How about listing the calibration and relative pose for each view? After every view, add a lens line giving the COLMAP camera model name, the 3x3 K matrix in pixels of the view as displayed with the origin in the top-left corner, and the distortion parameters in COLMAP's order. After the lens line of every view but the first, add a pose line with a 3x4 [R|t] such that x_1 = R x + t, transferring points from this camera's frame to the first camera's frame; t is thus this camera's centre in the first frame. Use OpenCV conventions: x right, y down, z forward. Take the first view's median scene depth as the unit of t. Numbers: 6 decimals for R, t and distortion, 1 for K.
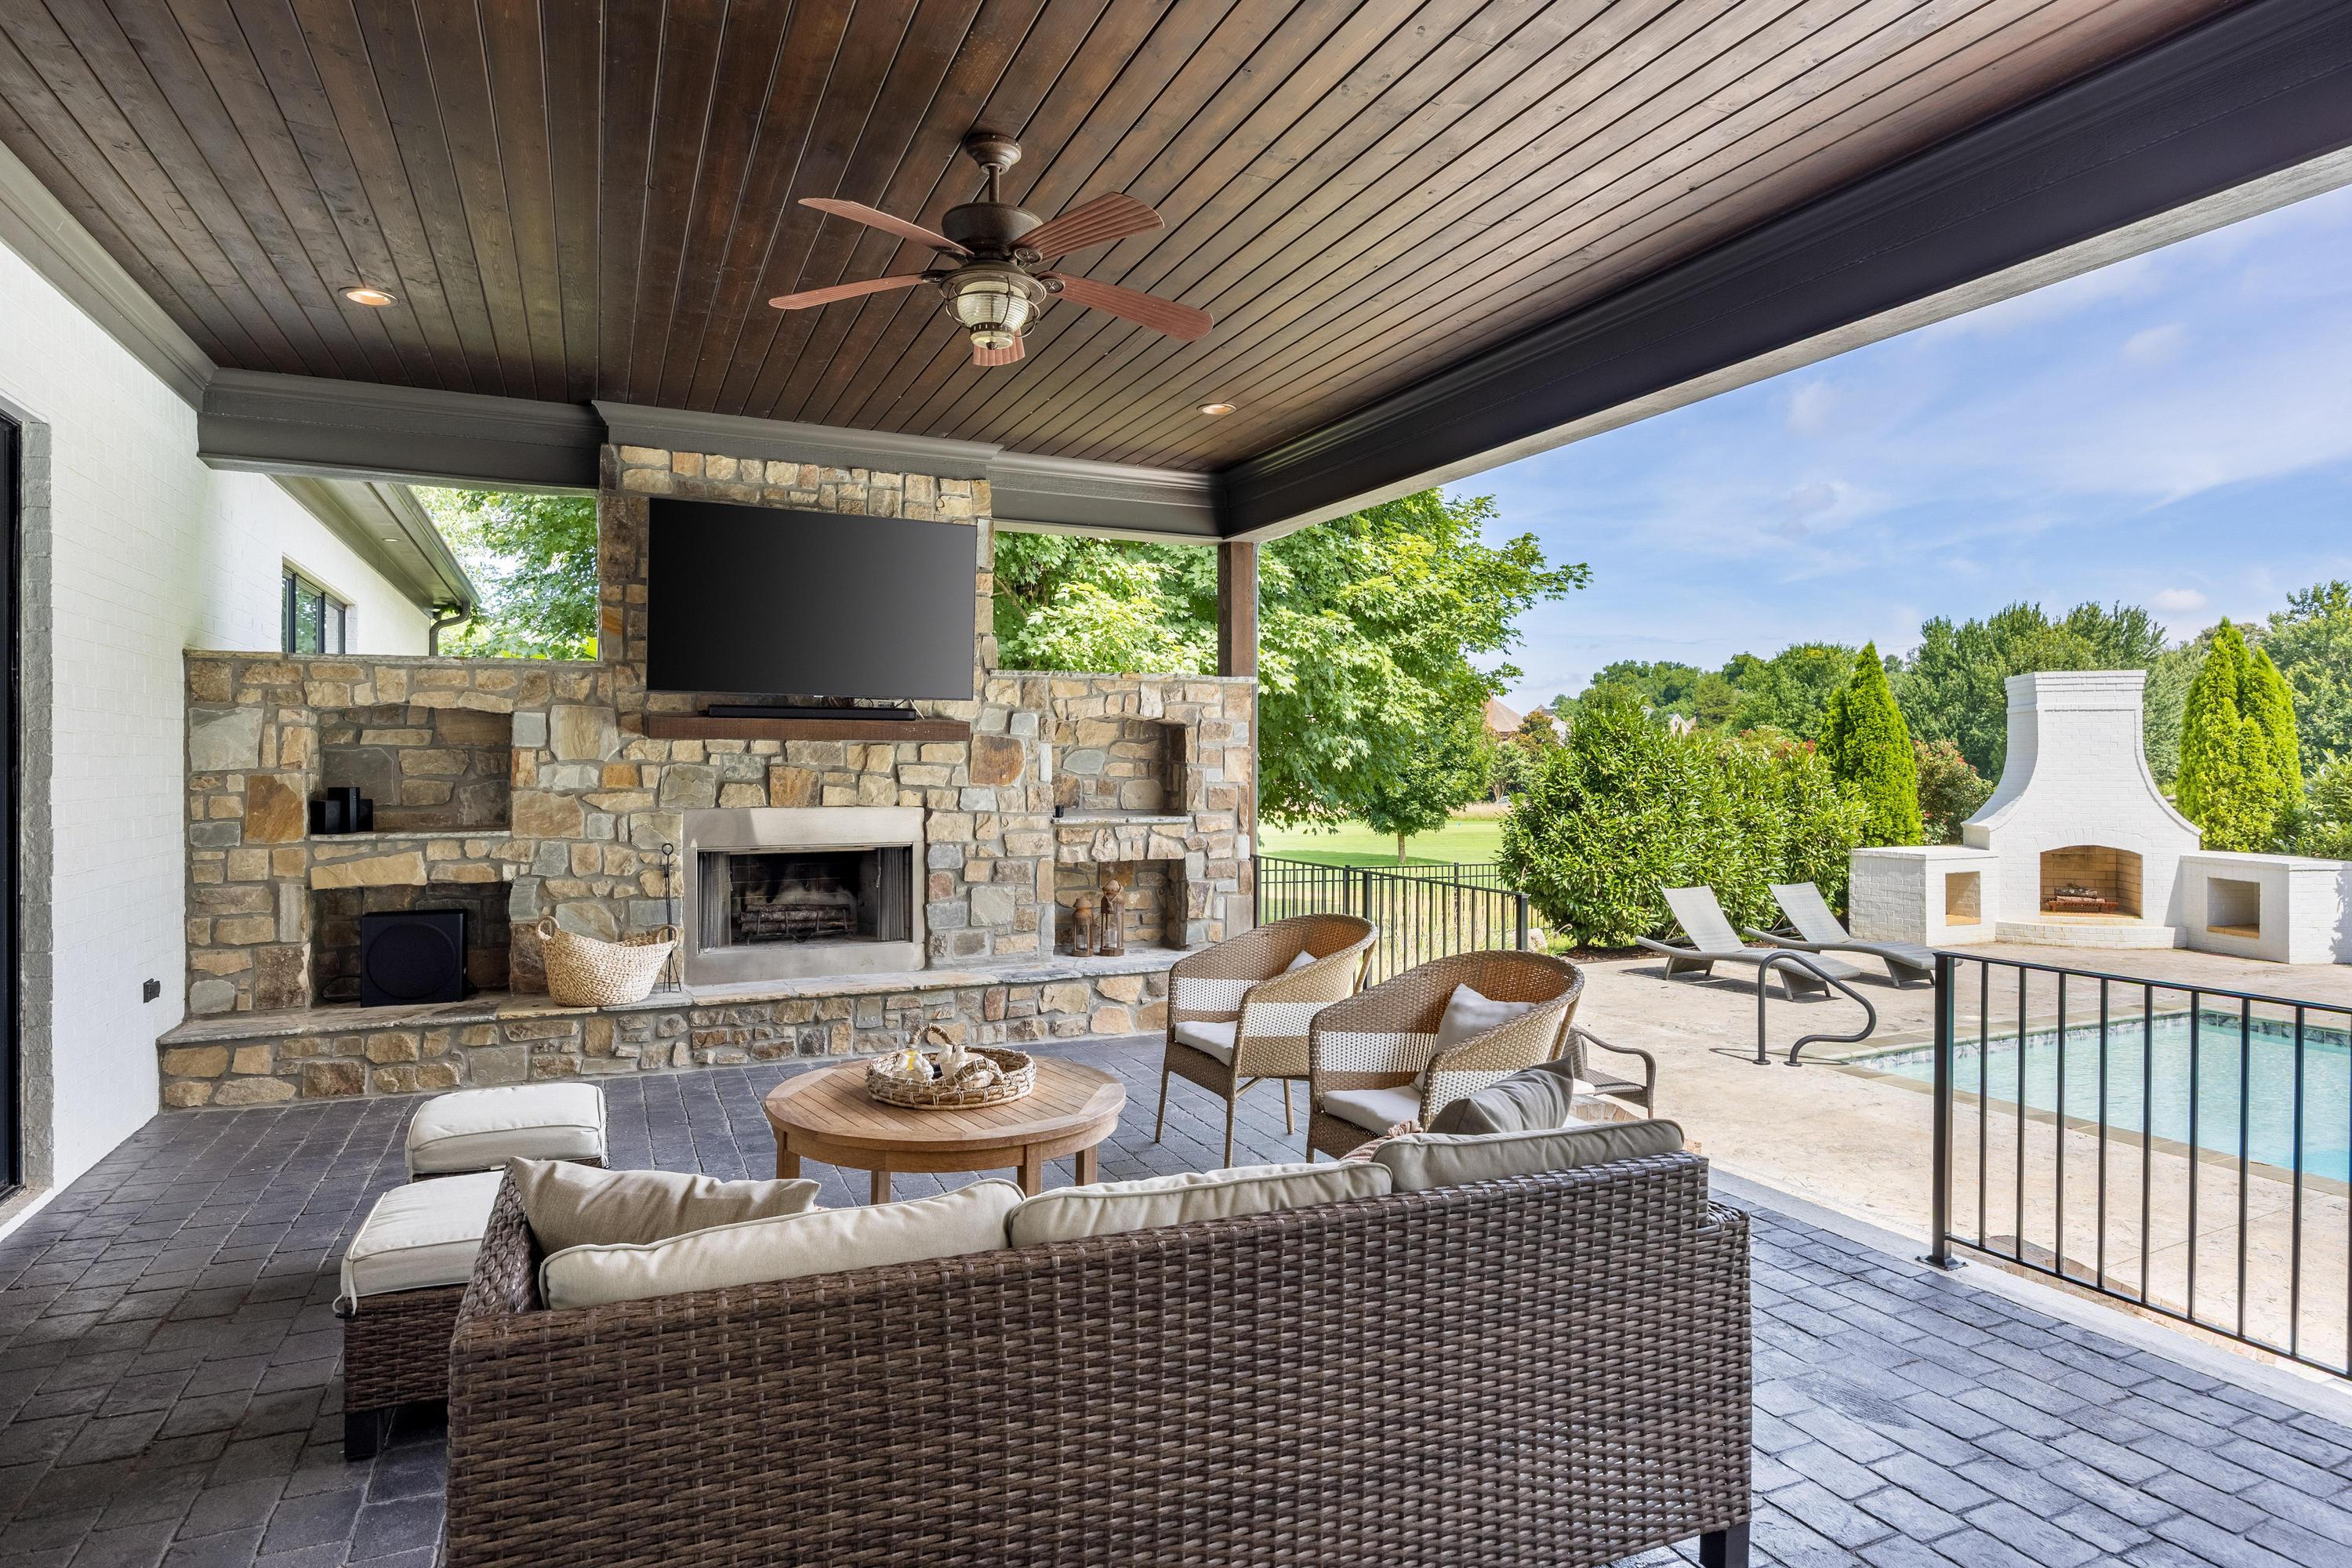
lens RADIAL K [[1283.9, 0, 1176.0], [0, 1283.9, 784.0], [0, 0, 1]] dist [0.018934, -0.002266]
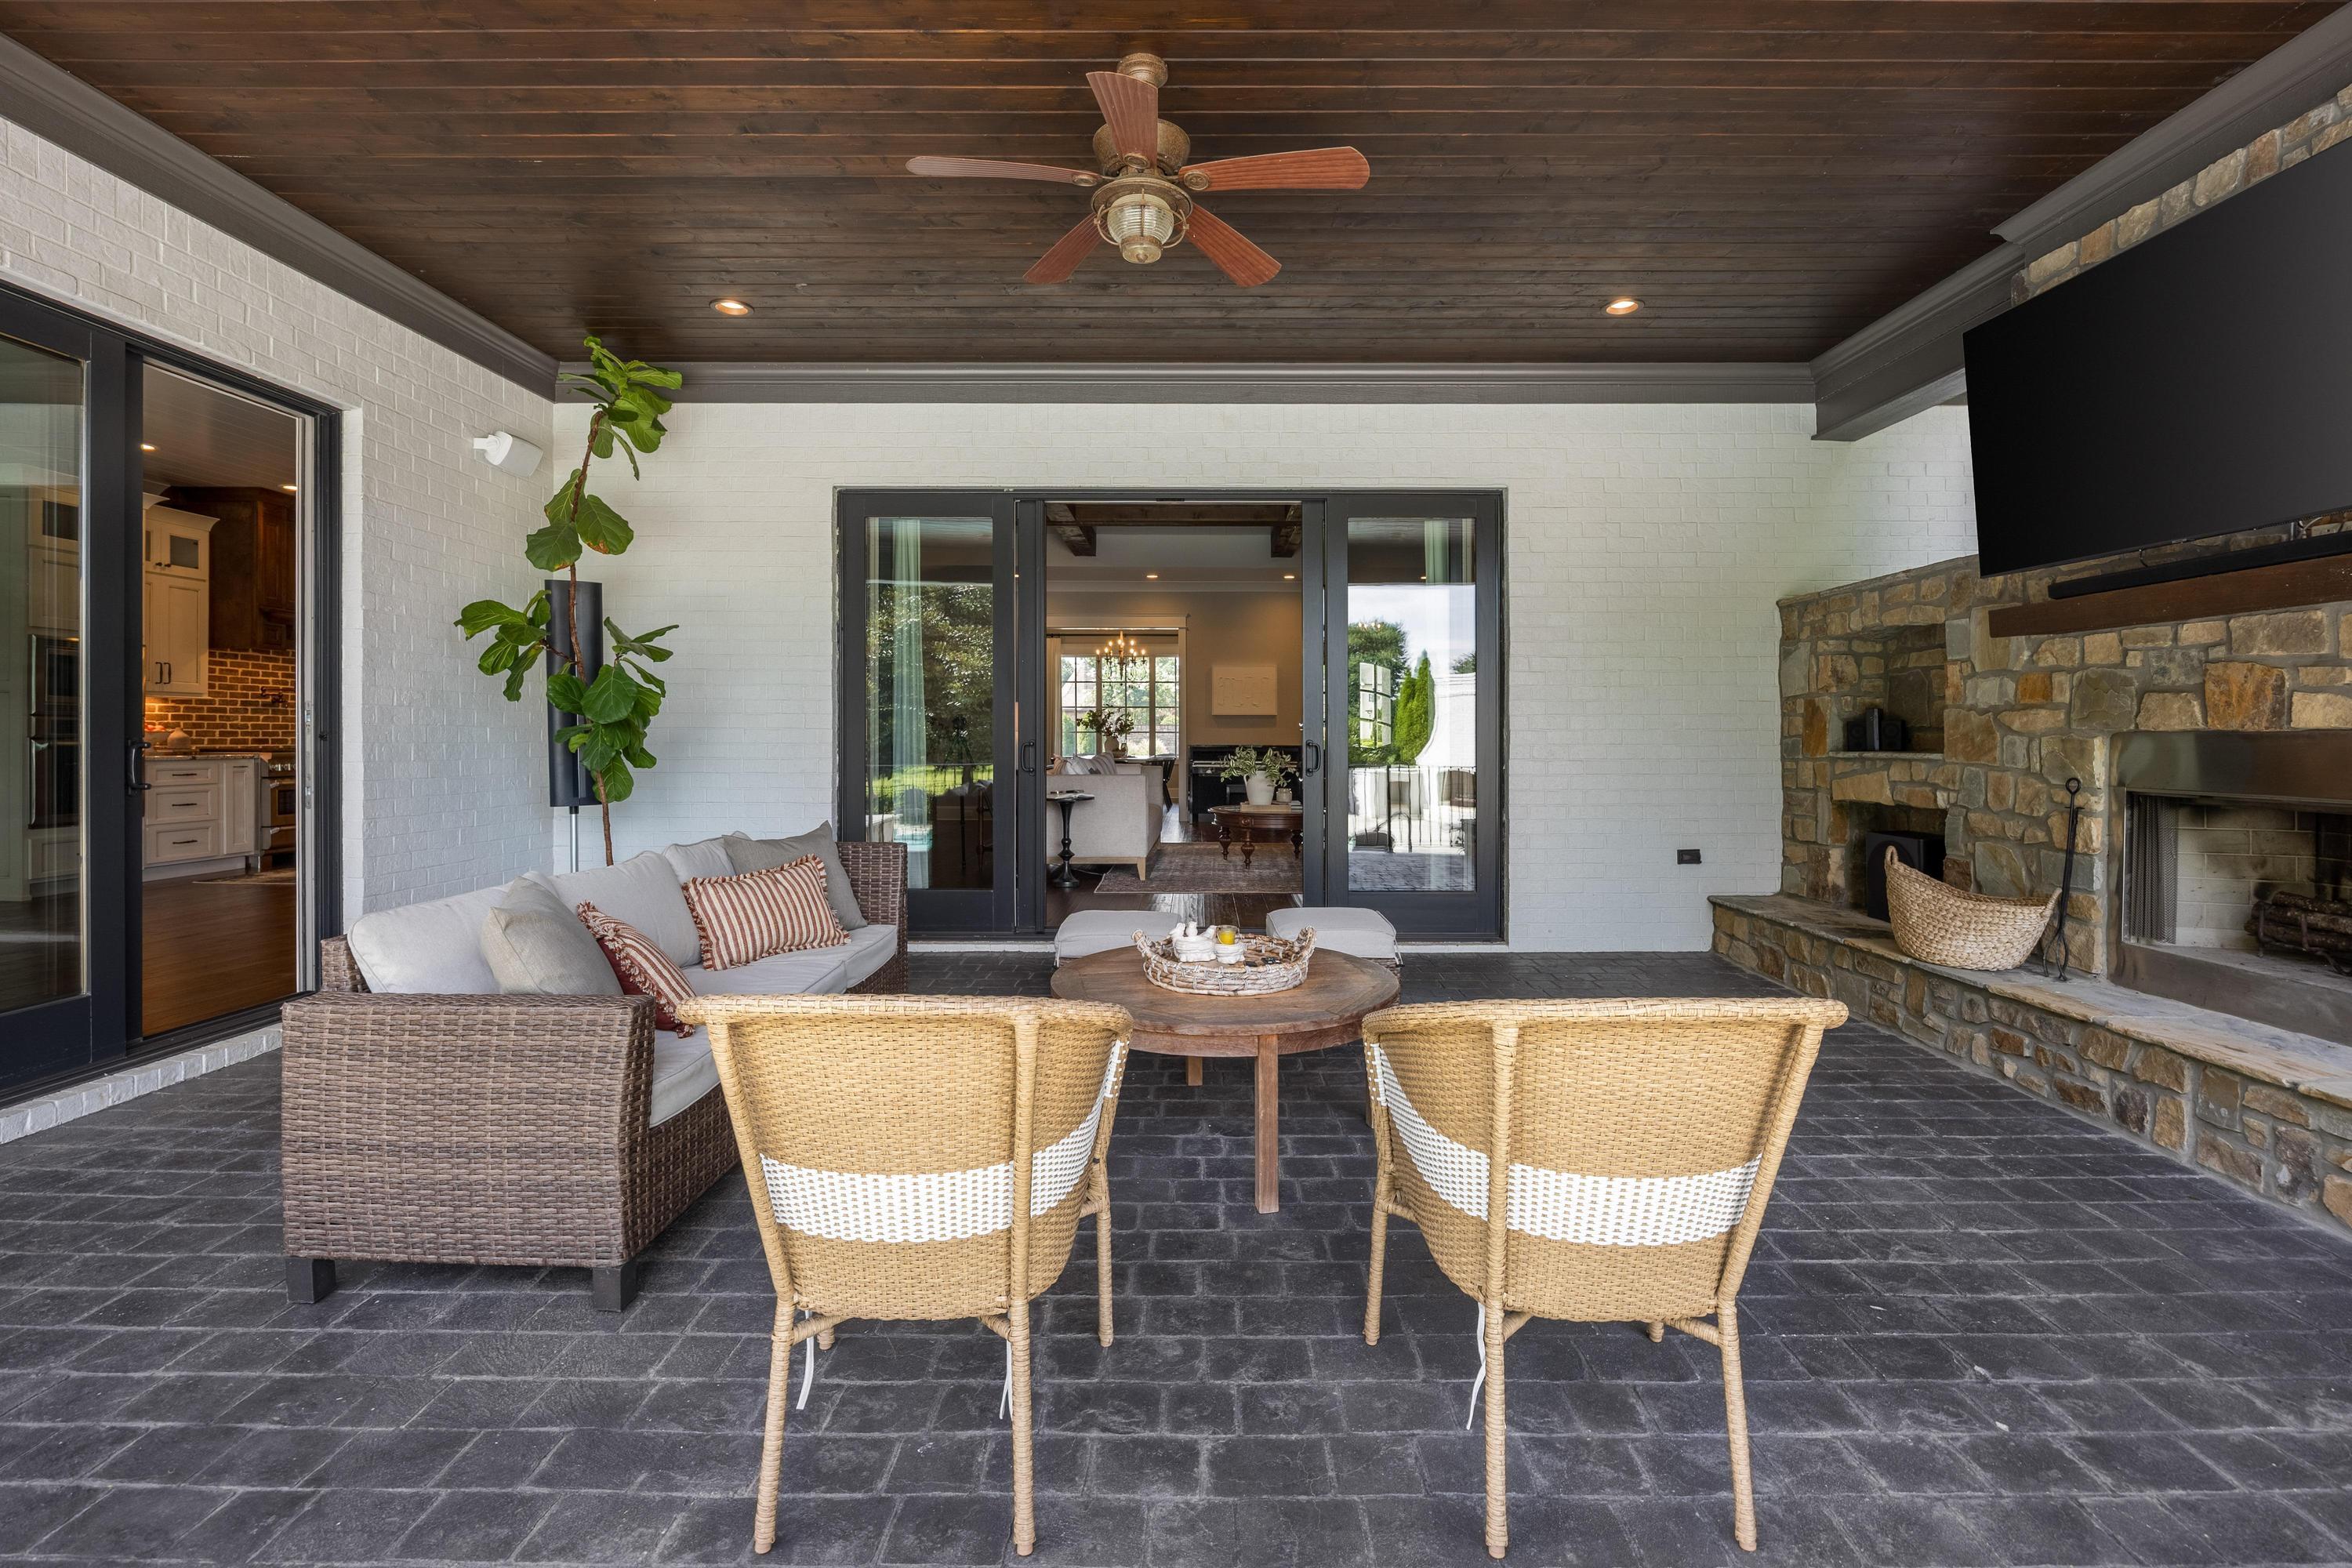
lens RADIAL K [[1054.3, 0, 1185.4], [0, 1054.3, 744.4], [0, 0, 1]] dist [-0.000396, 0.000139]
pose [[-0.408798, 0.007441, -0.912595, 0.371446], [-0.015018, 0.999777, 0.014879, 0.026802], [0.912501, 0.019788, -0.408595, 0.814290]]
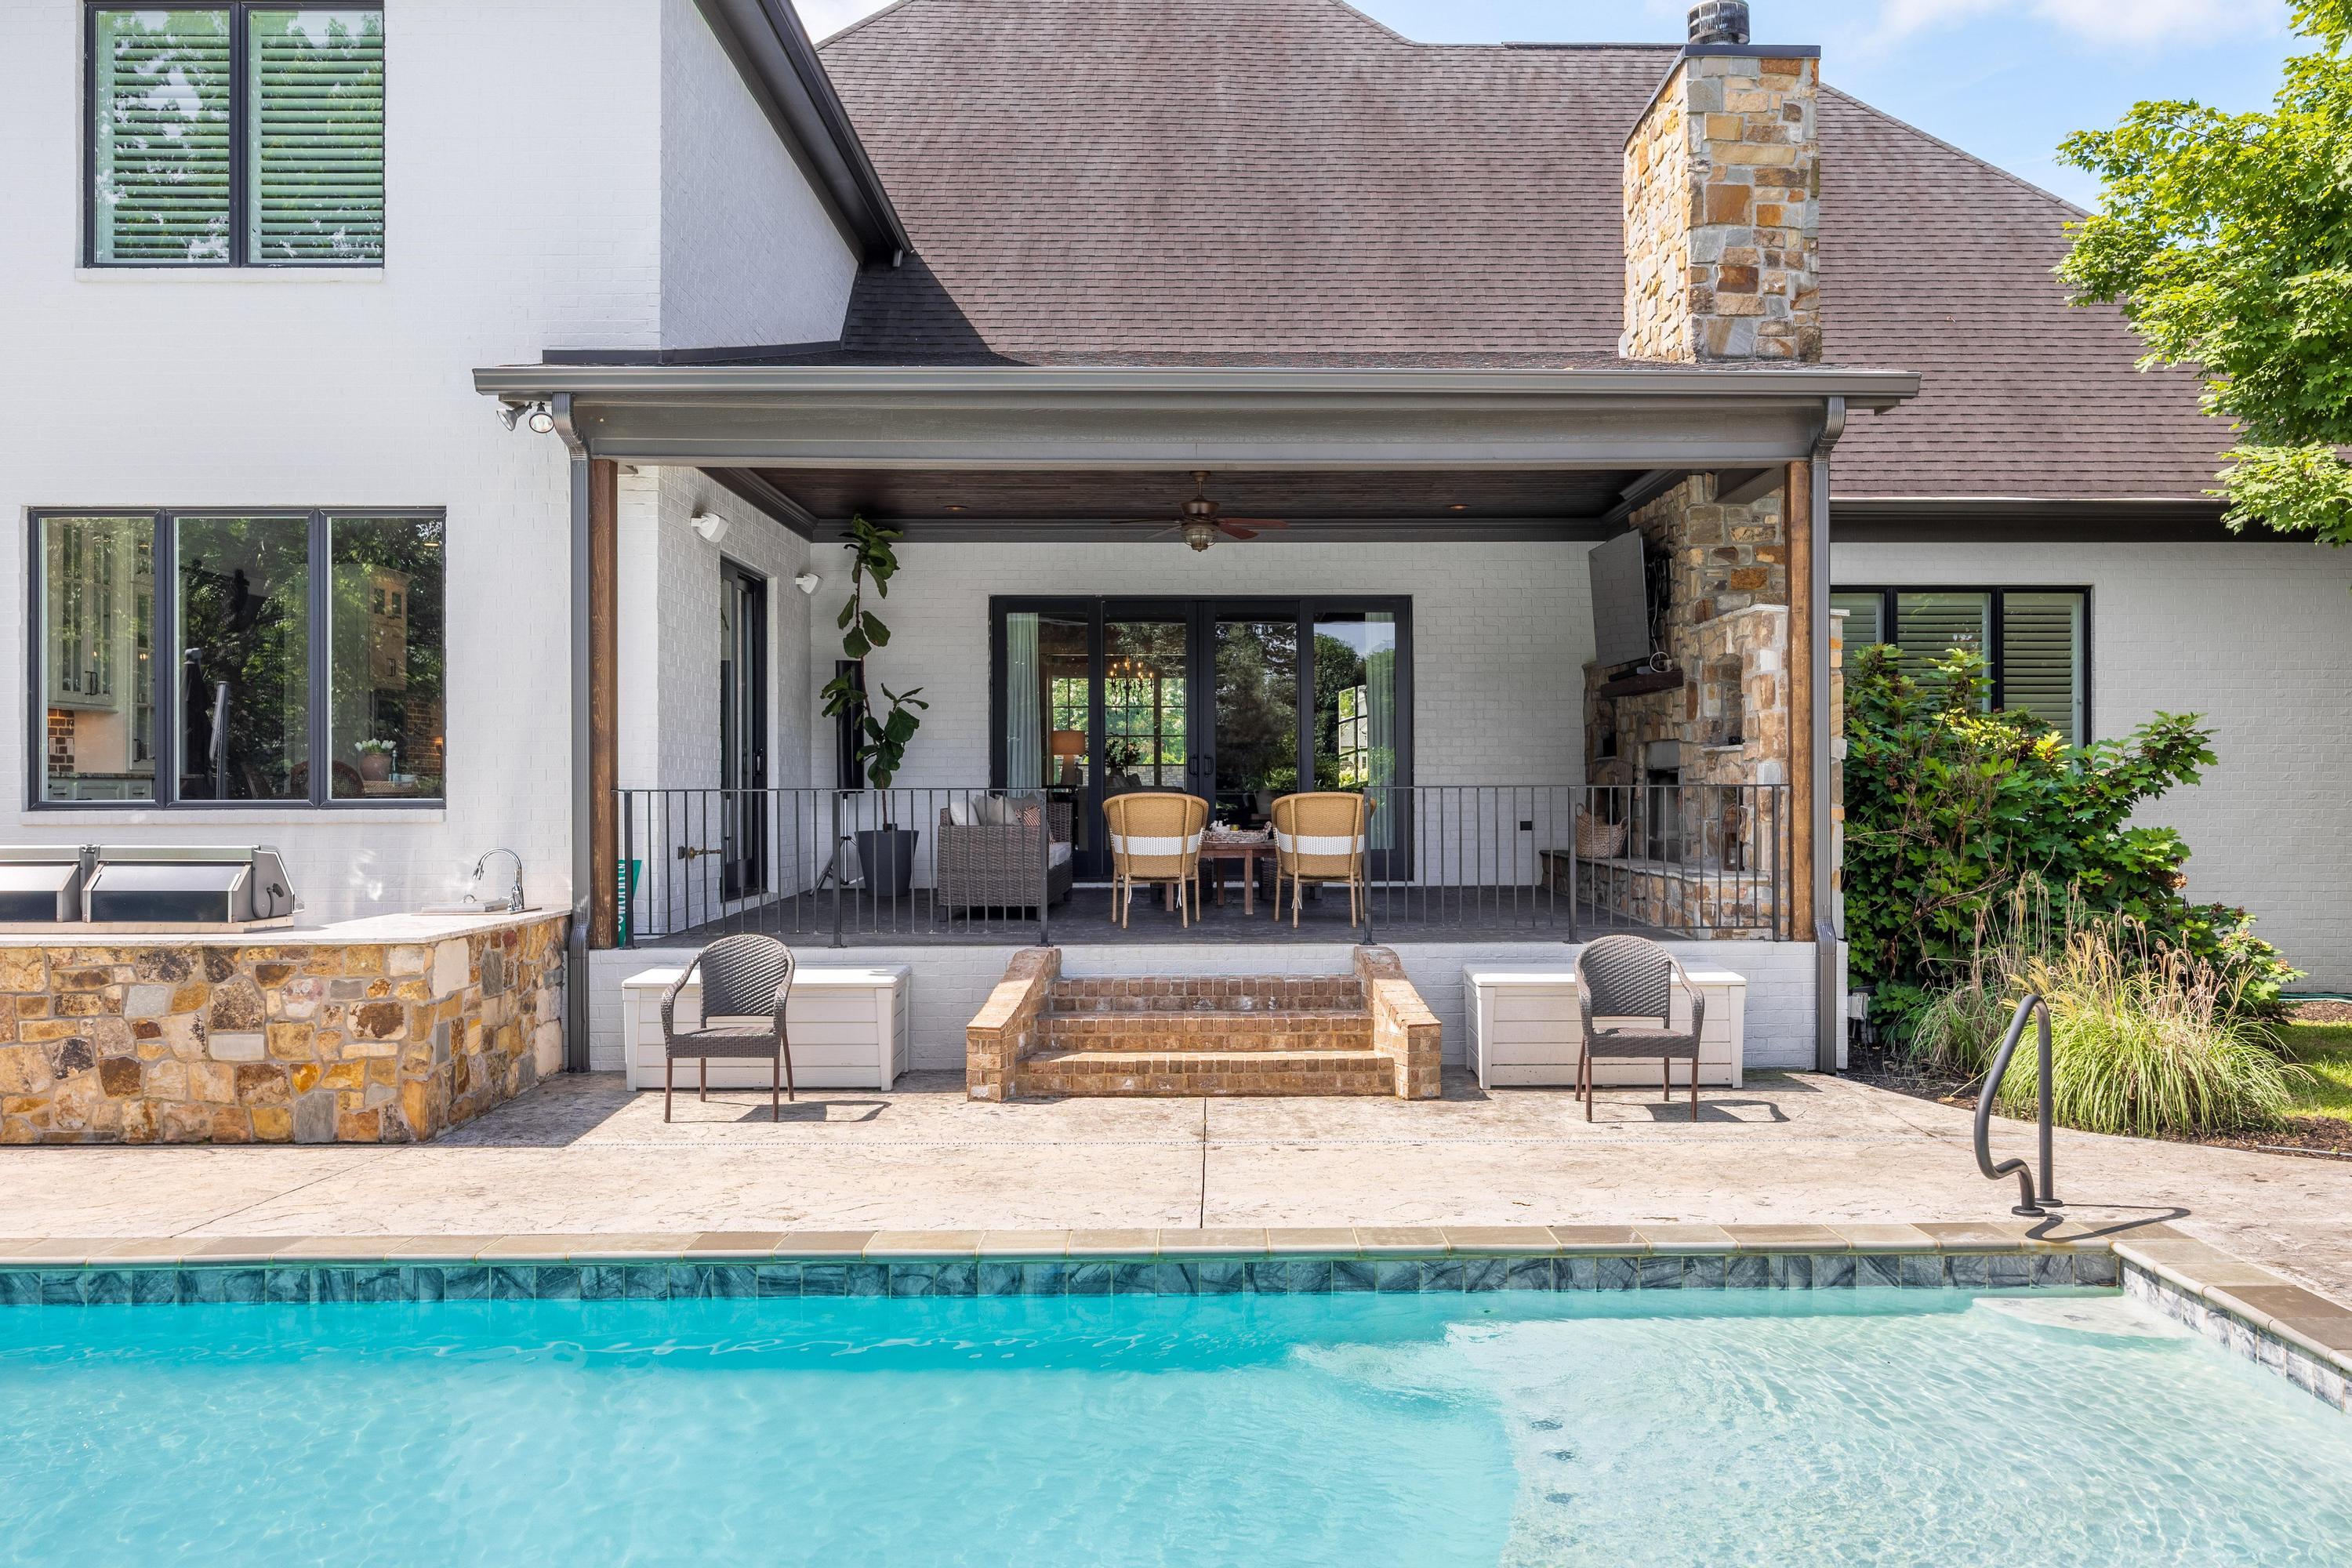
lens RADIAL K [[1947.6, 0, 1176.0], [0, 1947.6, 784.0], [0, 0, 1]] dist [-0.000085, -0.000027]
pose [[-0.410093, -0.001867, -0.912042, 2.059710], [-0.011559, 0.999928, 0.003151, 0.071561], [0.911970, 0.011834, -0.410085, 1.520658]]
